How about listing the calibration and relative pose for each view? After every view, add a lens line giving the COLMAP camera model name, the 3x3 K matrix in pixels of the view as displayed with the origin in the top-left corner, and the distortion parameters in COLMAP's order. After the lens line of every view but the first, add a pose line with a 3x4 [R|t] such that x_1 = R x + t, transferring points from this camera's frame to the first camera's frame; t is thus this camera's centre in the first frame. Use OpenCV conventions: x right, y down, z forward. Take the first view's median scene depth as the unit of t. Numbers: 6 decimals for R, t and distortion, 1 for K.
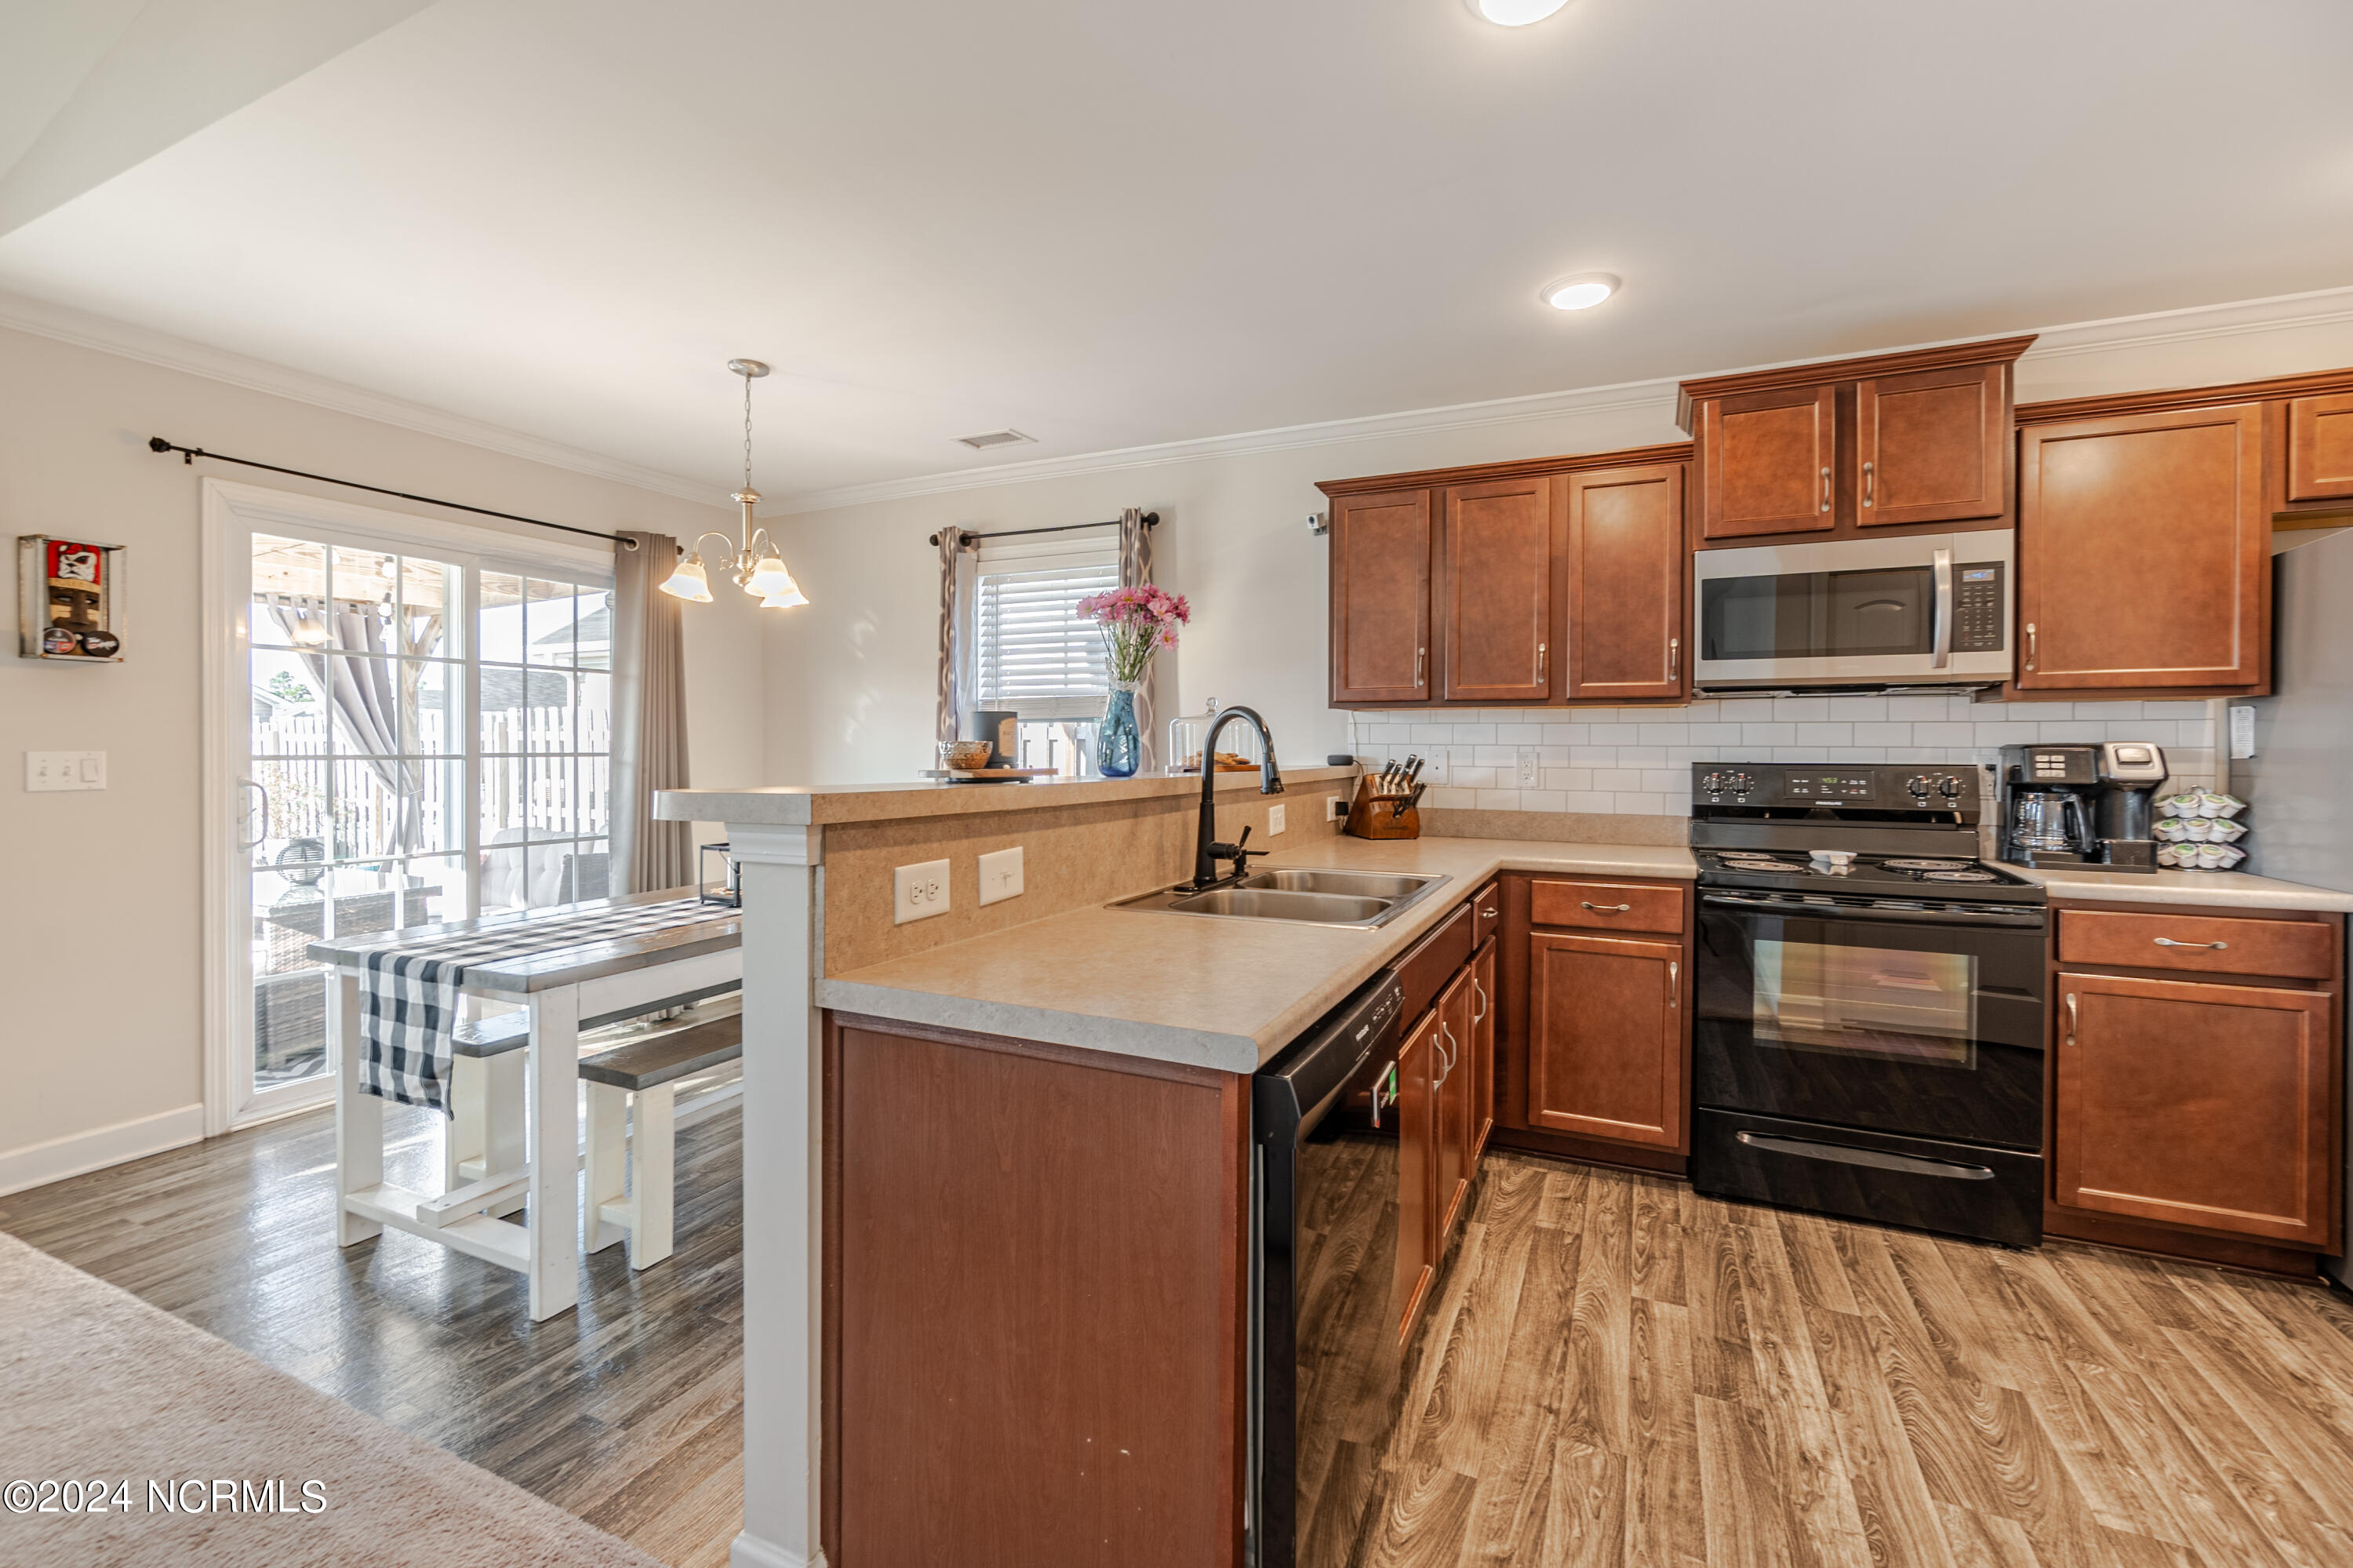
lens RADIAL K [[1025.4, 0, 1170.0], [0, 1025.4, 757.3], [0, 0, 1]] dist [-0.002822, 0.003168]
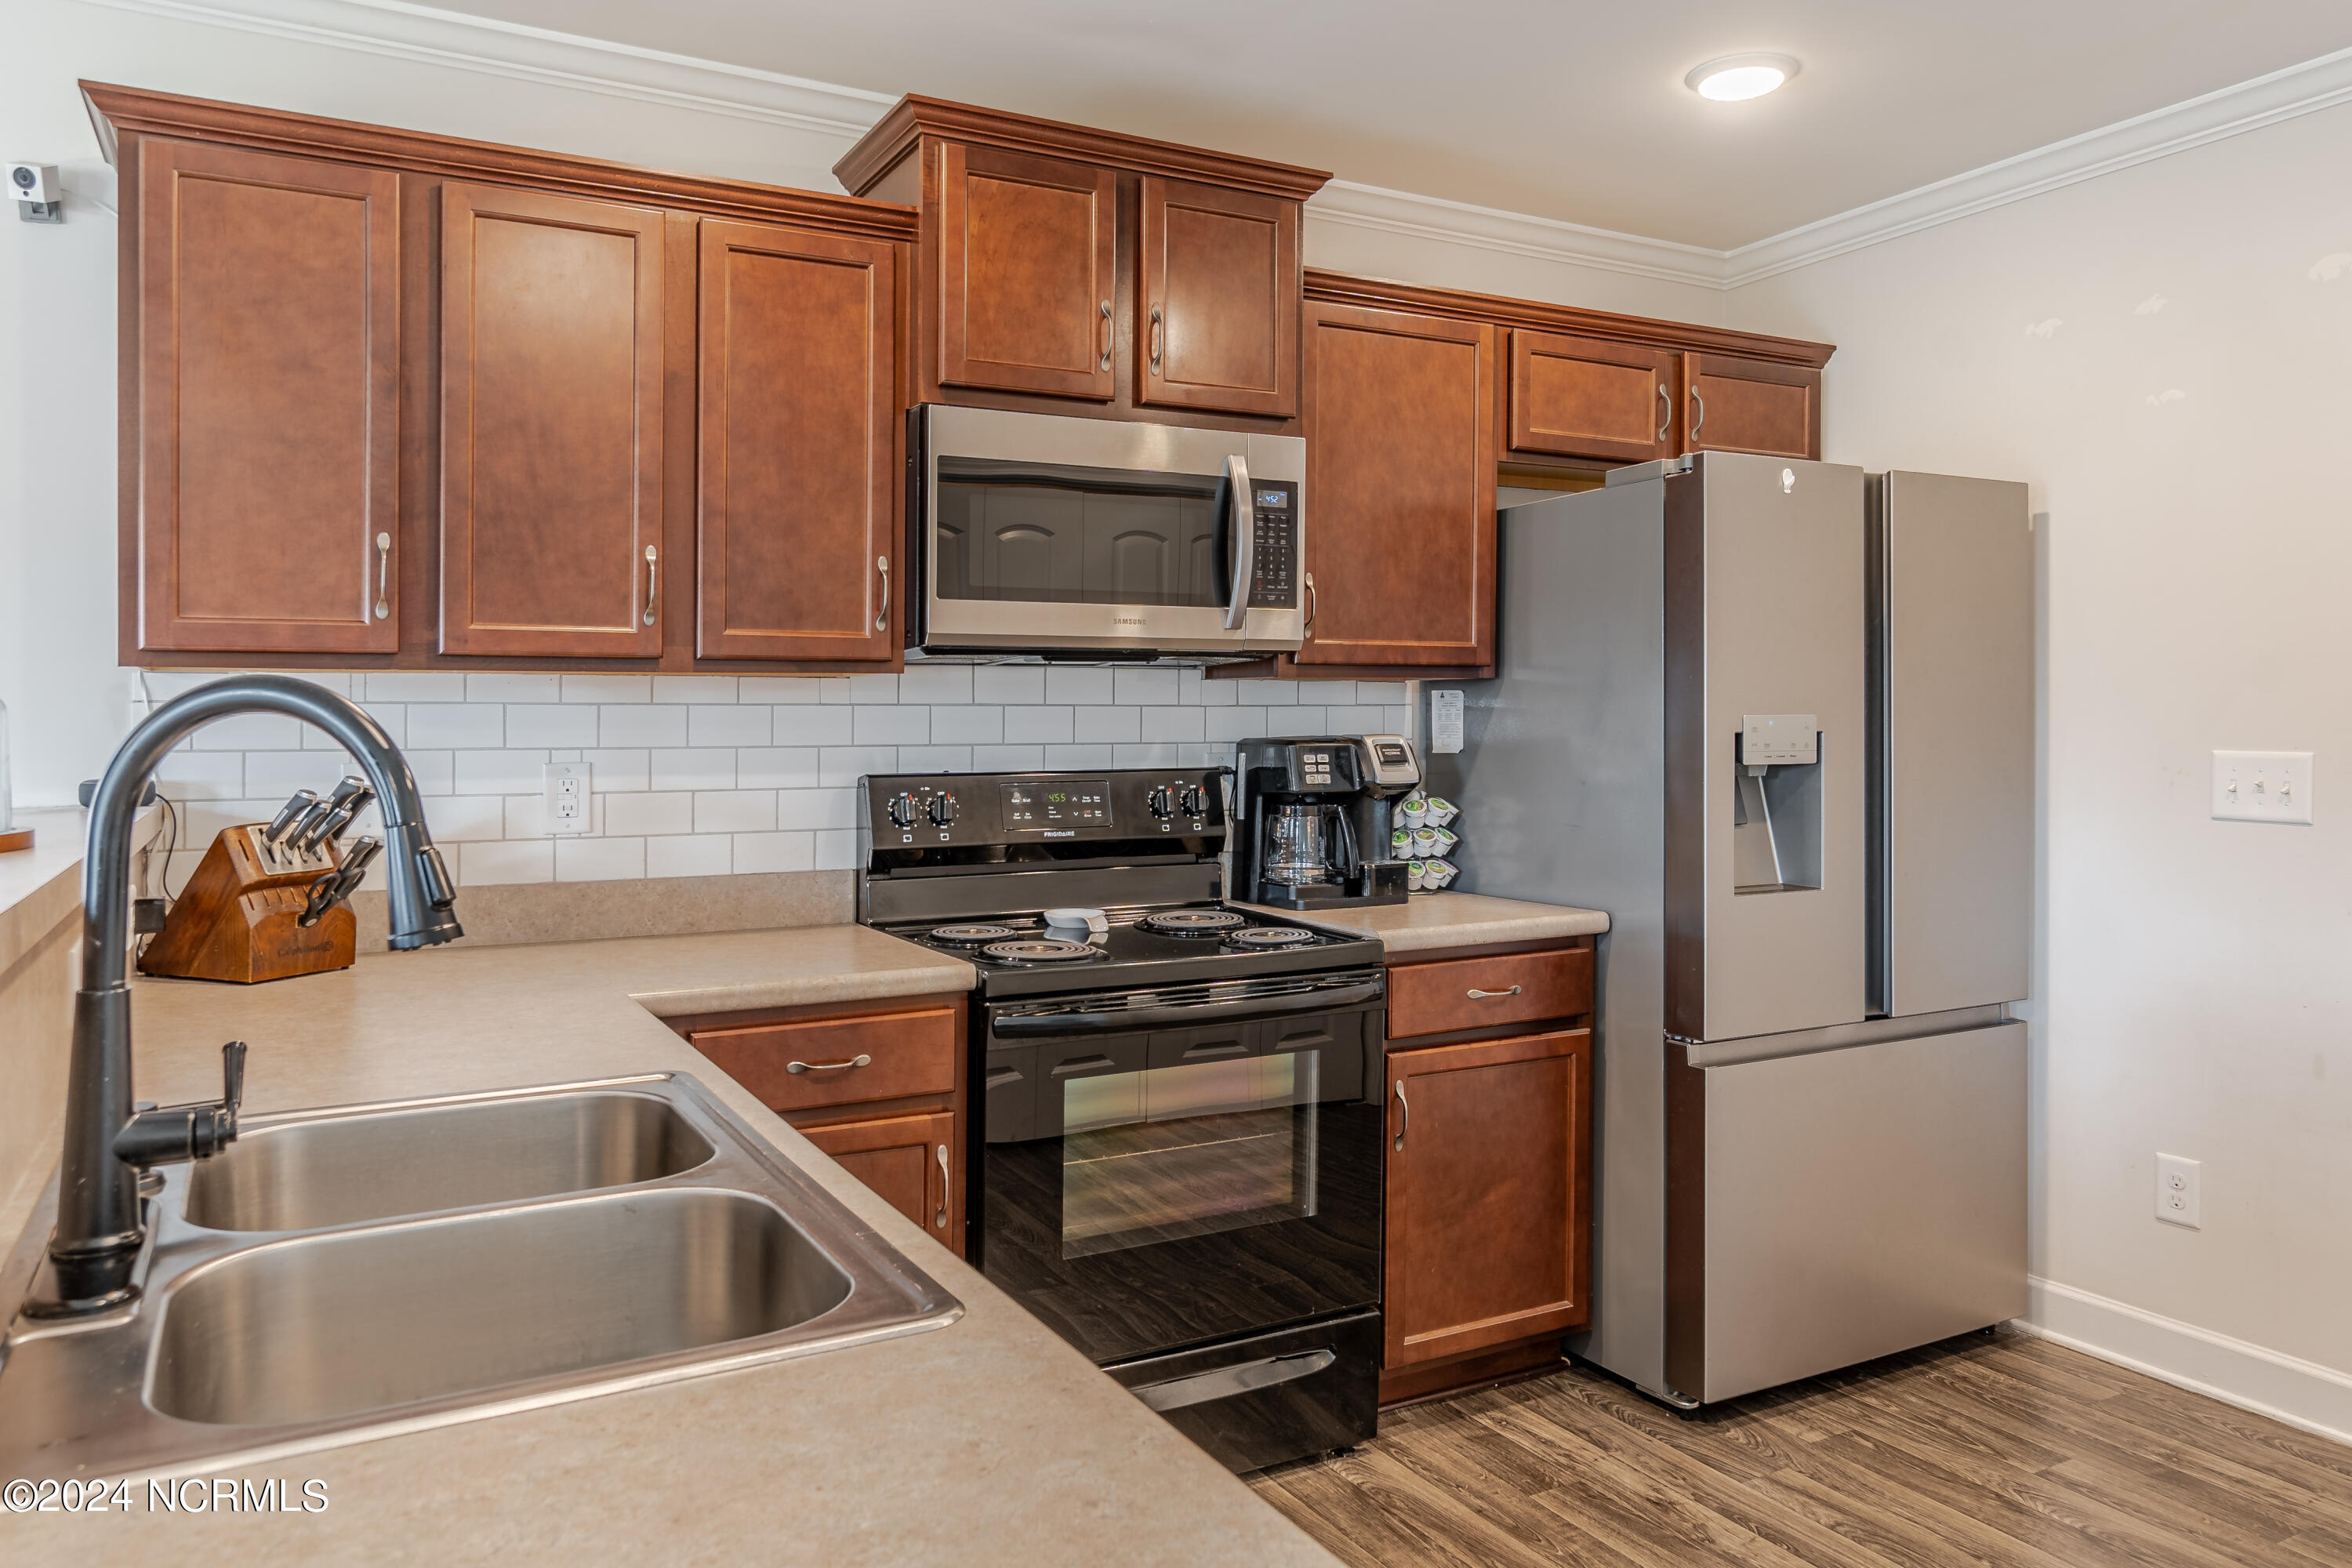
lens RADIAL K [[1633.9, 0, 1172.6], [0, 1633.9, 730.3], [0, 0, 1]] dist [-0.002533, -0.003818]
pose [[0.590572, -0.013002, 0.806880, -0.139928], [0.013297, 0.999891, 0.006380, -0.026710], [-0.806876, 0.006961, 0.590680, 0.377125]]
